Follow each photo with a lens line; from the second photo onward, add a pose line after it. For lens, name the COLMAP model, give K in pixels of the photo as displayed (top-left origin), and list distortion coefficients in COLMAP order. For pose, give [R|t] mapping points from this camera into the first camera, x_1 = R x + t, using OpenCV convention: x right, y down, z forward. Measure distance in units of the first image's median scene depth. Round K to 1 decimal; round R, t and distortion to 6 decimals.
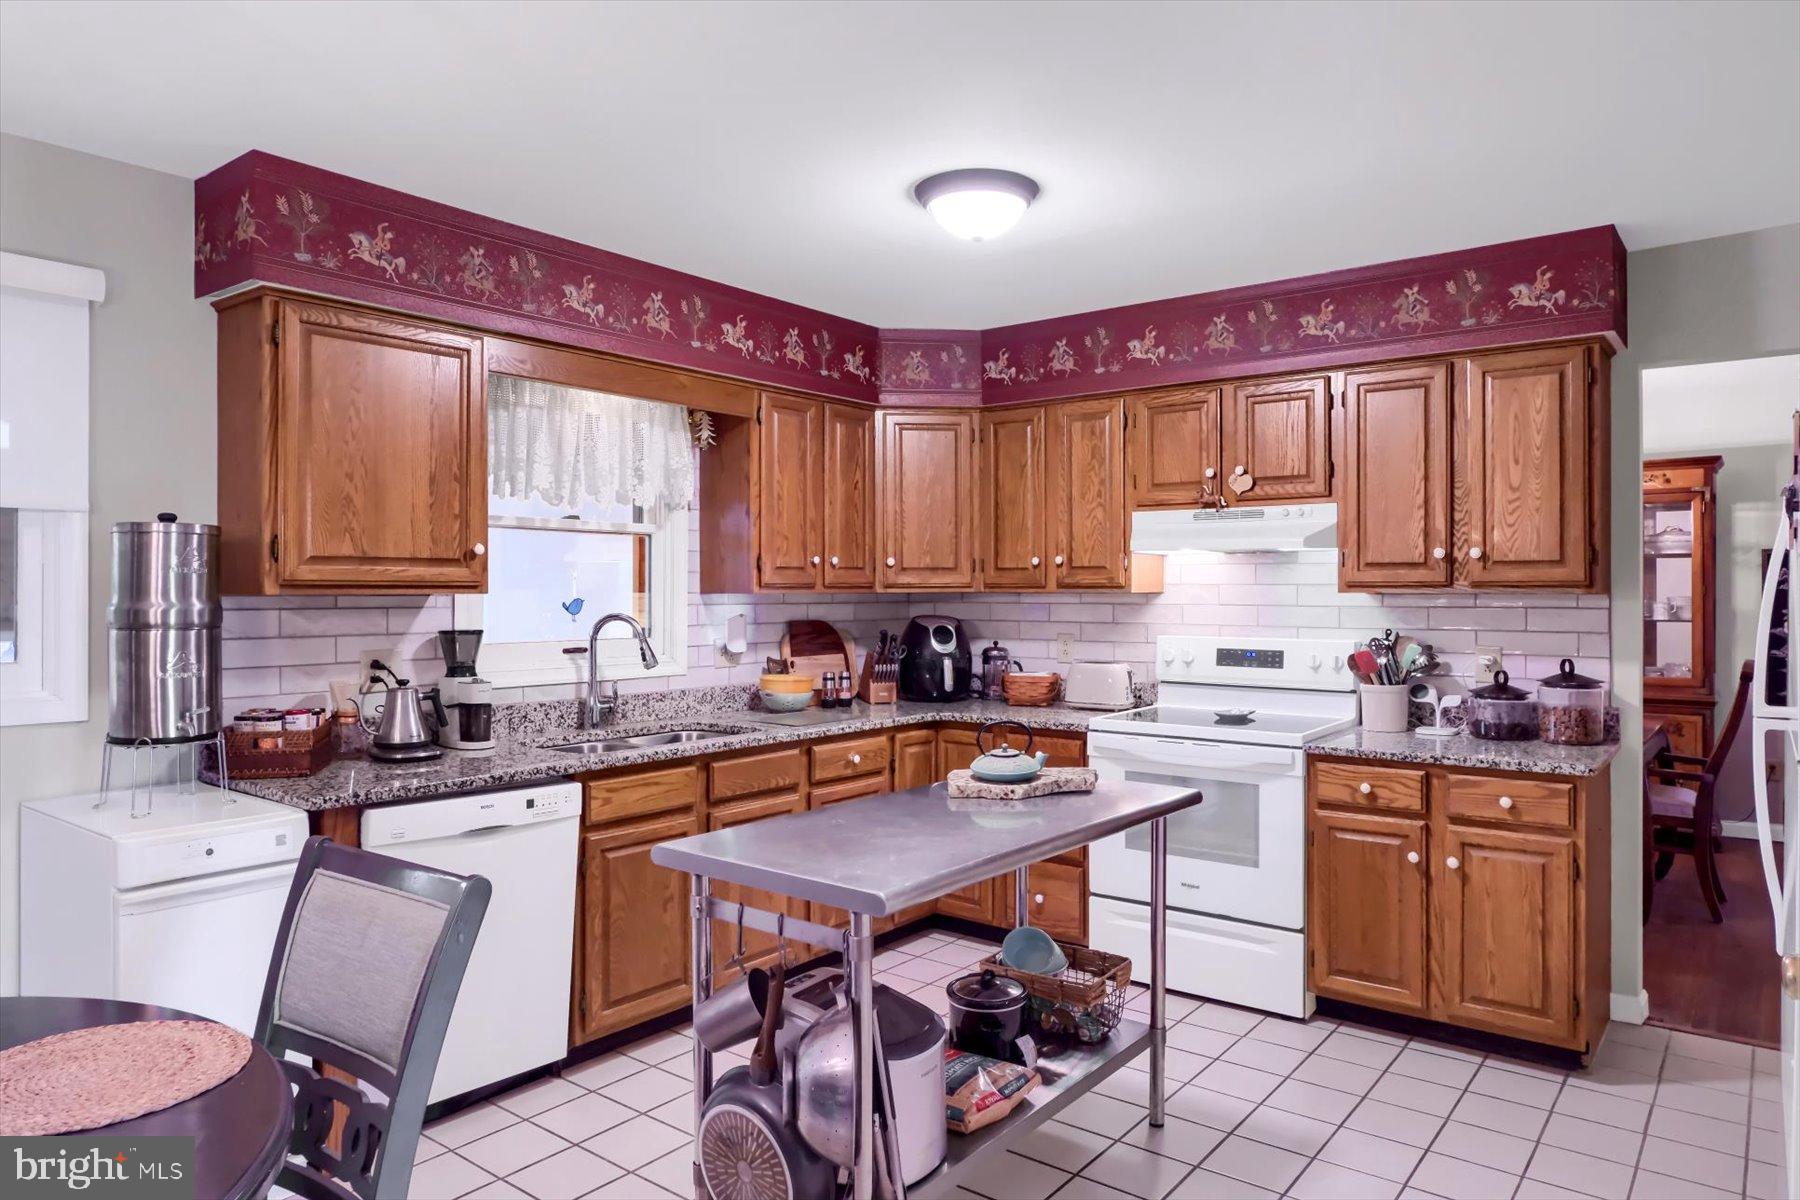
lens RADIAL K [[1138.4, 0, 900.0], [0, 1138.4, 600.0], [0, 0, 1]] dist [-0.010518, 0.000440]
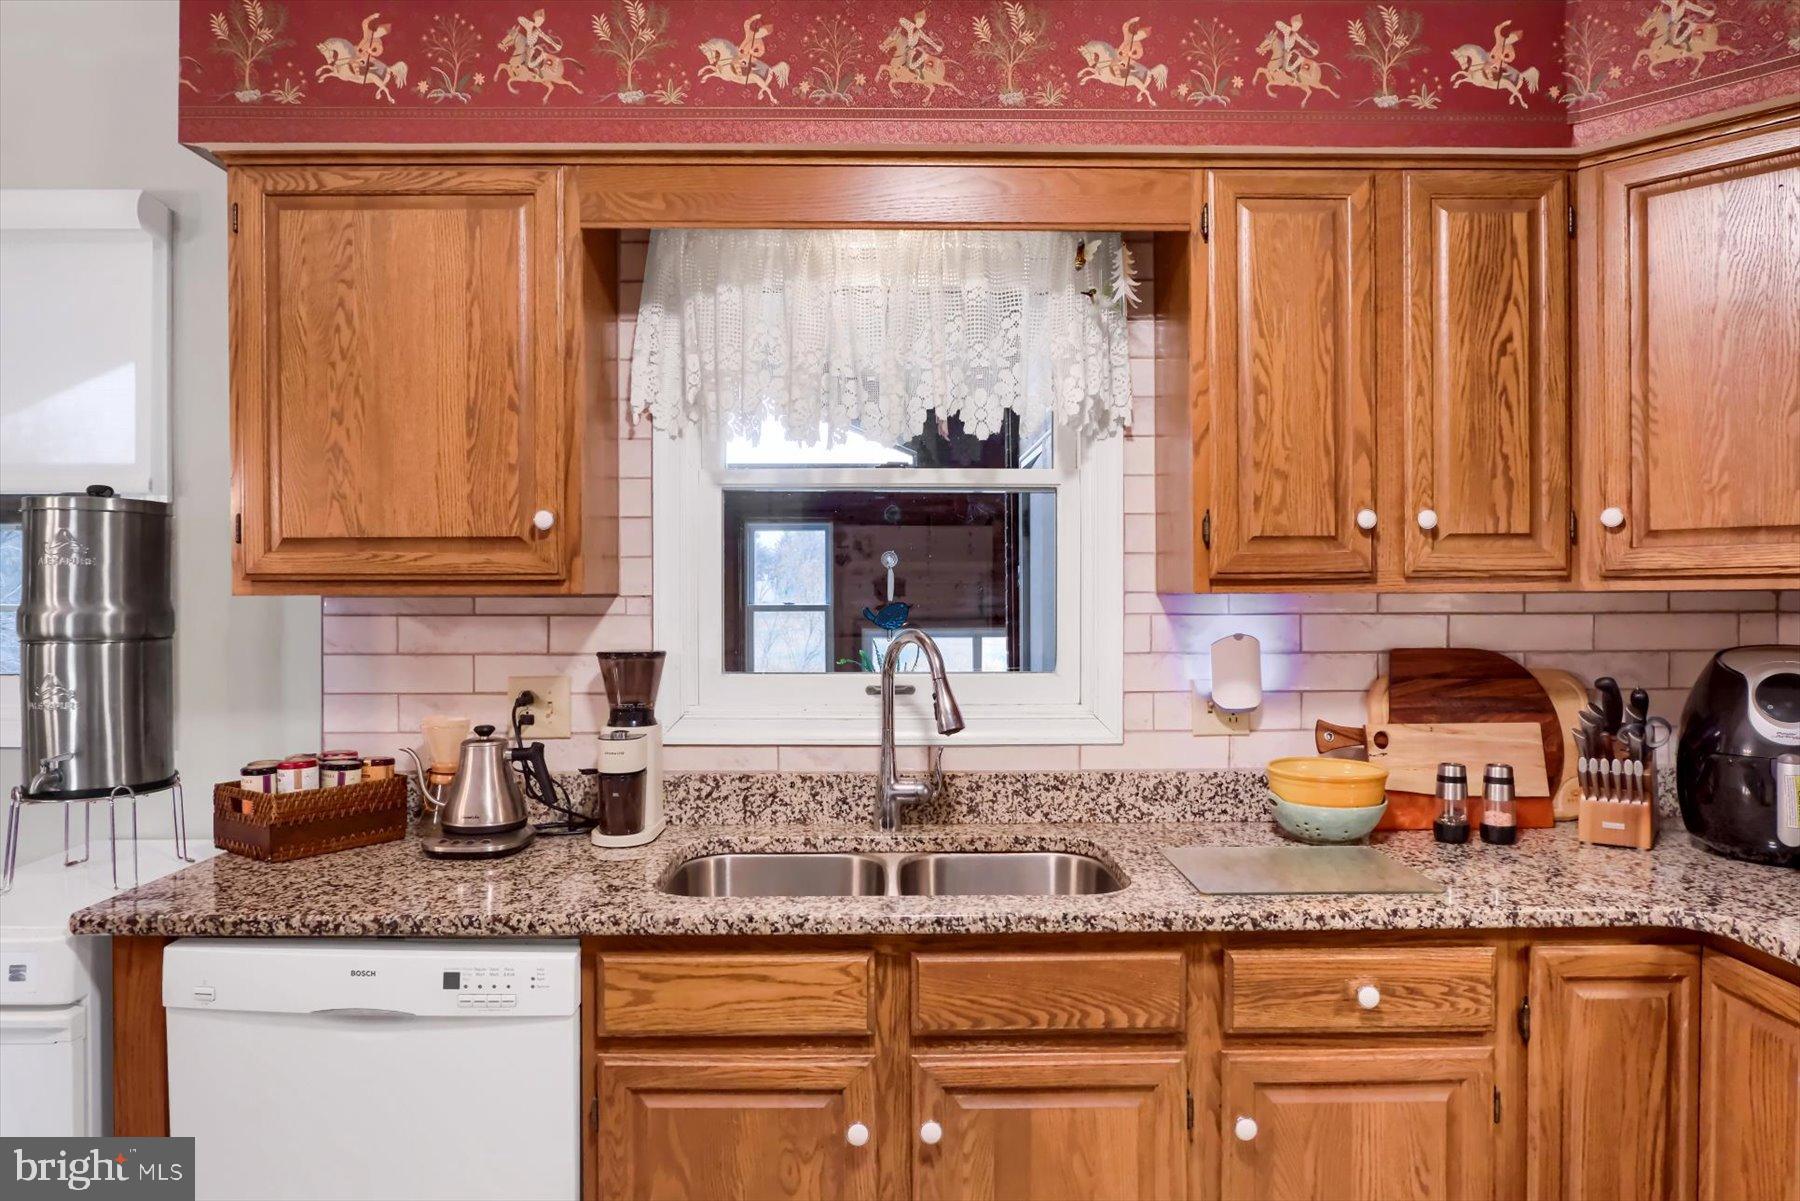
lens RADIAL K [[1138.4, 0, 900.0], [0, 1138.4, 600.5], [0, 0, 1]] dist [-0.010518, 0.000440]
pose [[0.634144, 0.003649, -0.773206, 0.199193], [-0.003700, 0.999992, 0.001685, -0.003420], [0.773206, 0.001792, 0.634152, 0.714481]]
